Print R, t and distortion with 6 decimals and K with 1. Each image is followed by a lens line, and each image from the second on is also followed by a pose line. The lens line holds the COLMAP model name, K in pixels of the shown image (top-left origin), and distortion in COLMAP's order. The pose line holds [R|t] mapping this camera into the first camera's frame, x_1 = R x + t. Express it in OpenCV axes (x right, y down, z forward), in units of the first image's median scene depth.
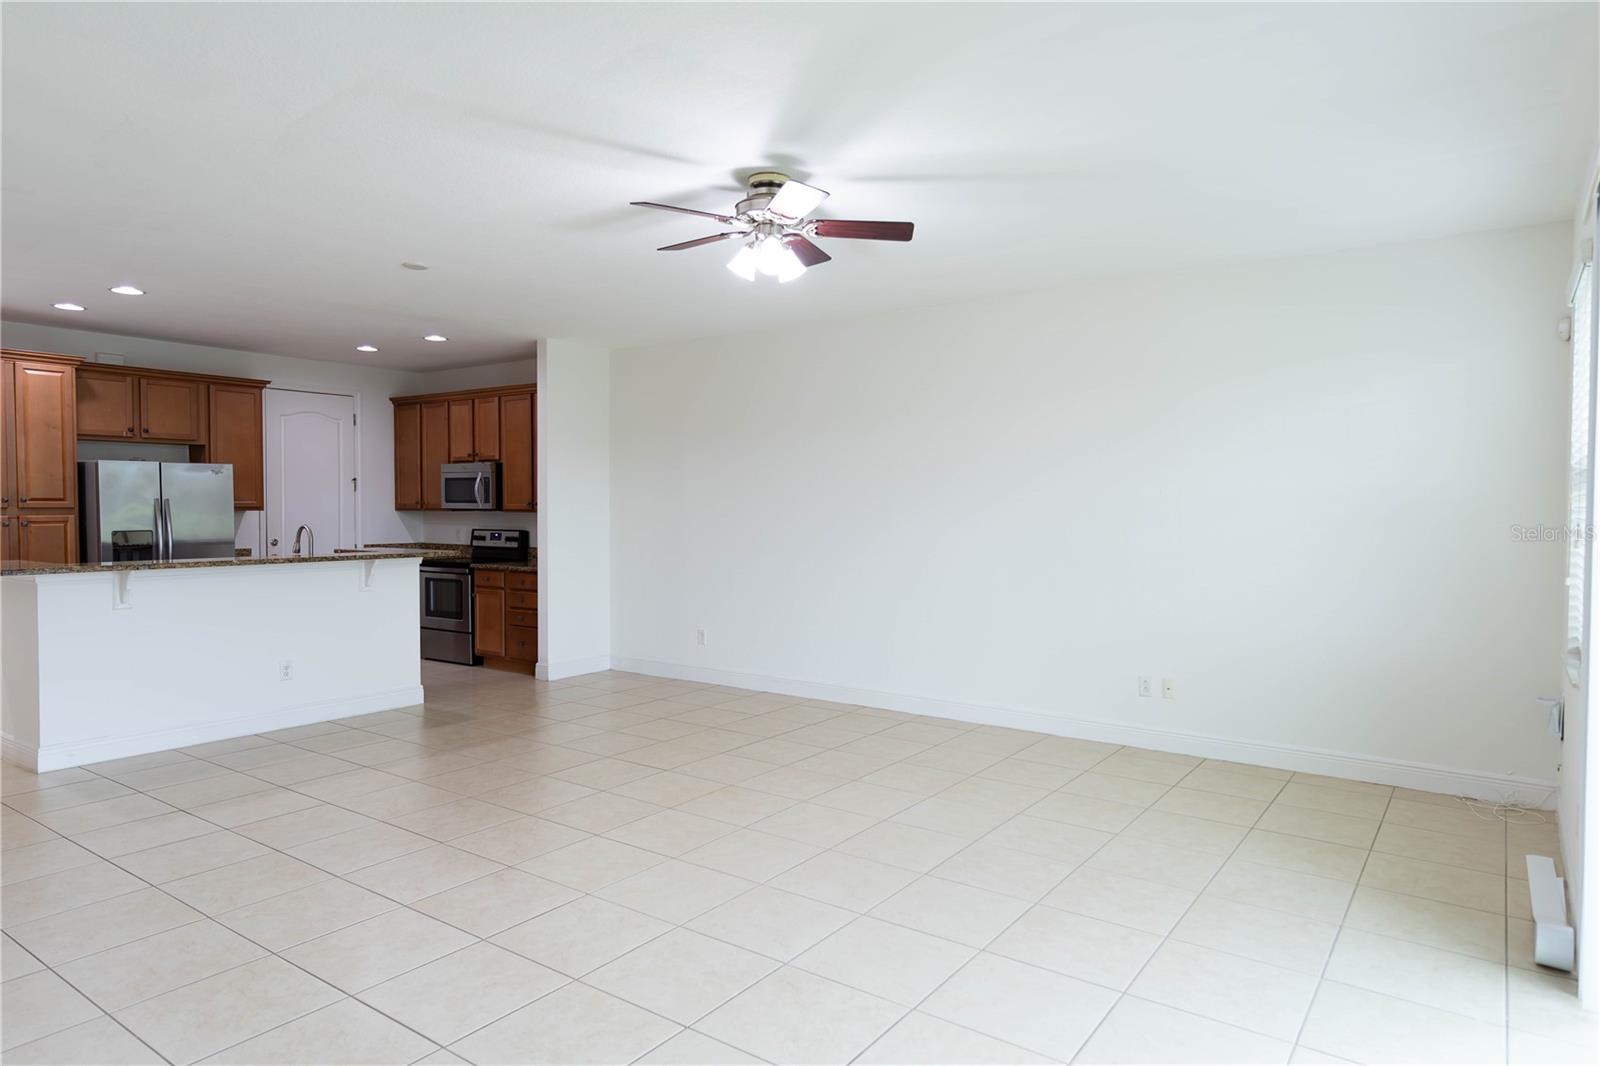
lens RADIAL K [[971.7, 0, 800.0], [0, 971.7, 533.0], [0, 0, 1]] dist [-0.009383, -0.005169]
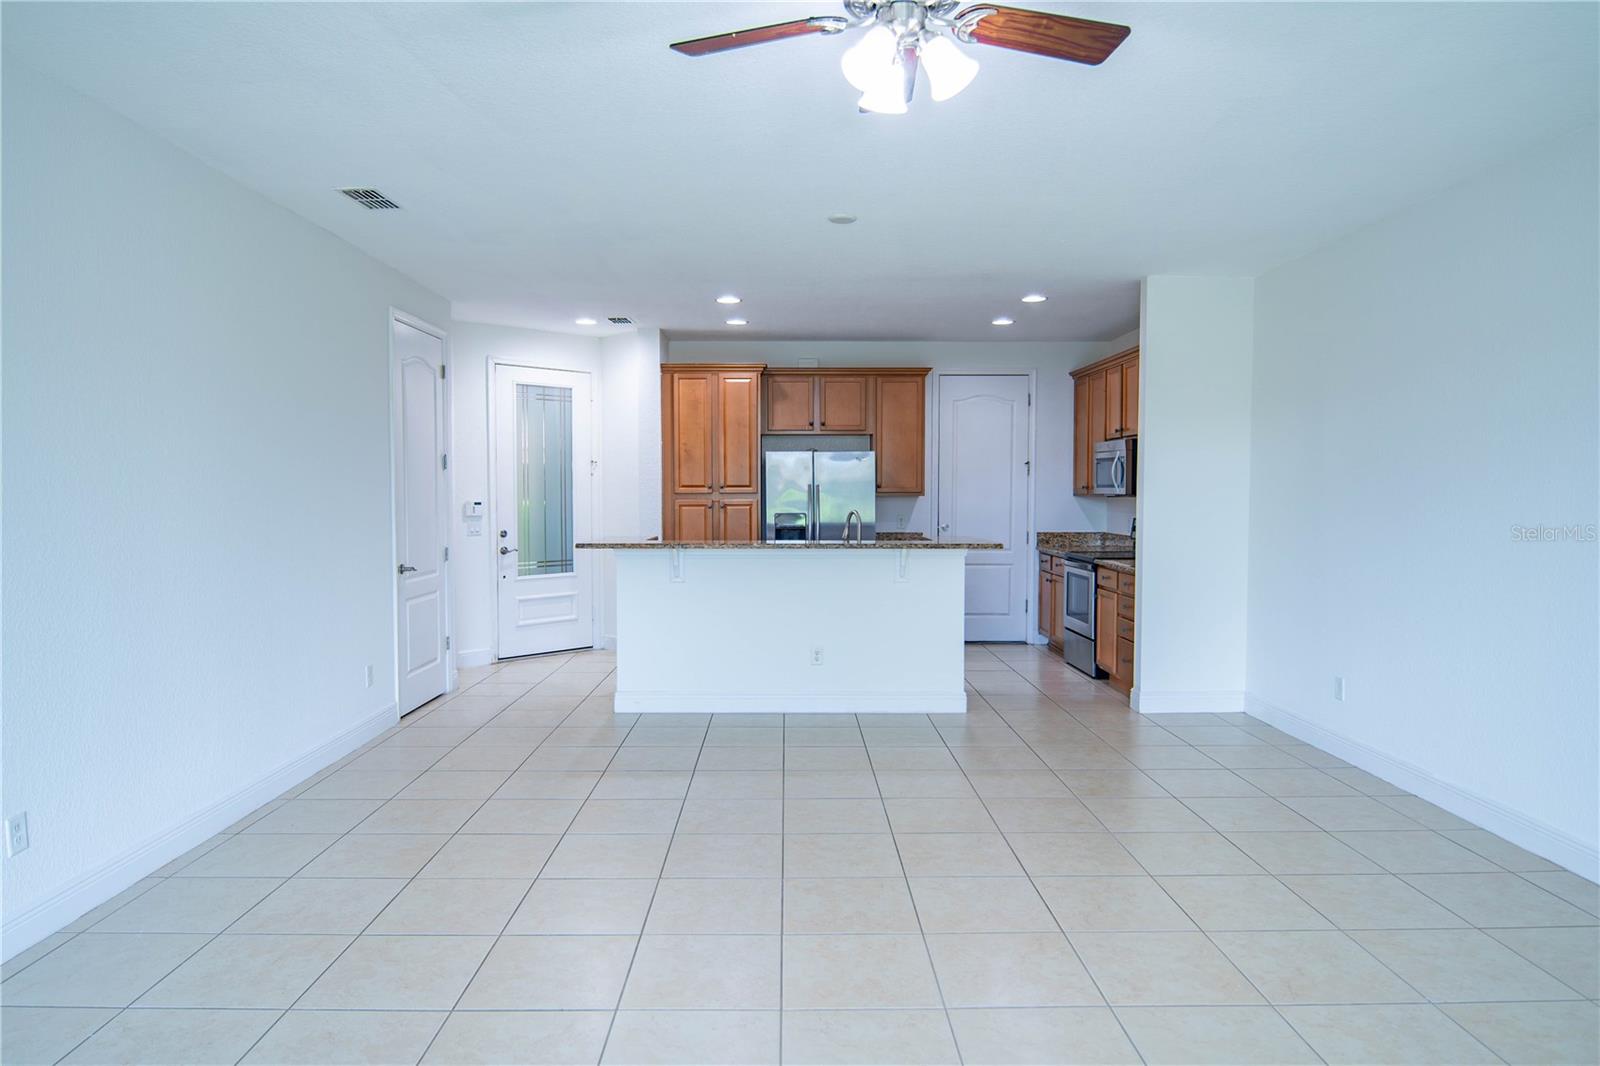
lens RADIAL K [[971.7, 0, 800.0], [0, 971.7, 533.0], [0, 0, 1]] dist [-0.009383, -0.005169]
pose [[0.580206, 0.033085, -0.813797, 0.221700], [-0.021252, 0.999449, 0.025482, -0.008222], [0.814192, 0.002510, 0.580590, 0.327644]]
